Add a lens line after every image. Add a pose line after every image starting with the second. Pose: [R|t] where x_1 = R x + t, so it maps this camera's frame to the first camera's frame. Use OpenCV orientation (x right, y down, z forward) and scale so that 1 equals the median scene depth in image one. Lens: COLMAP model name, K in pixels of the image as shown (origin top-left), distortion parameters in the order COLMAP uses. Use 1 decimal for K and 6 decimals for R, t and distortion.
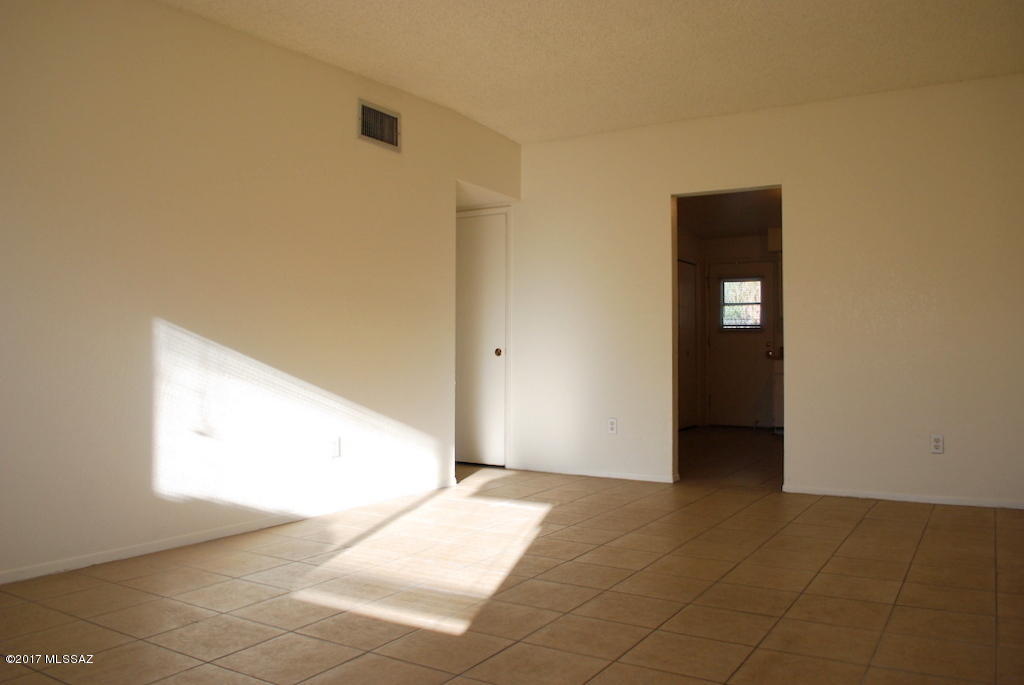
lens RADIAL K [[827.7, 0, 512.0], [0, 827.7, 342.5], [0, 0, 1]] dist [-0.081580, 0.005495]
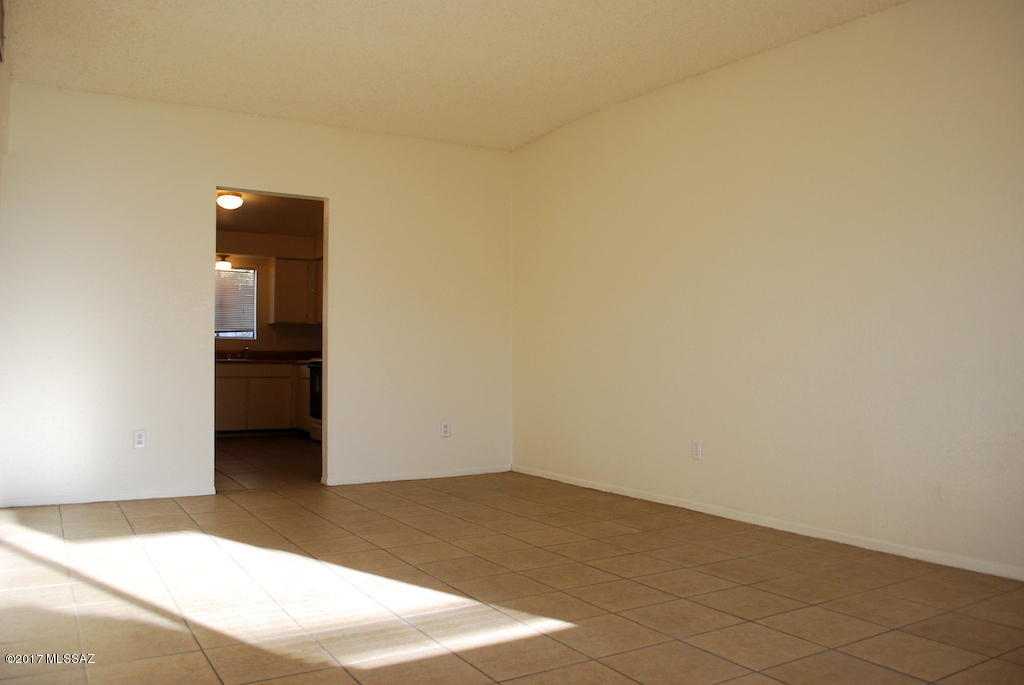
lens RADIAL K [[814.1, 0, 509.2], [0, 814.1, 326.9], [0, 0, 1]] dist [-0.086141, 0.006744]
pose [[0.460932, 0.035549, 0.886723, -0.608247], [-0.014114, 0.999365, -0.032728, 0.006474], [-0.887323, 0.002570, 0.461141, 0.357368]]
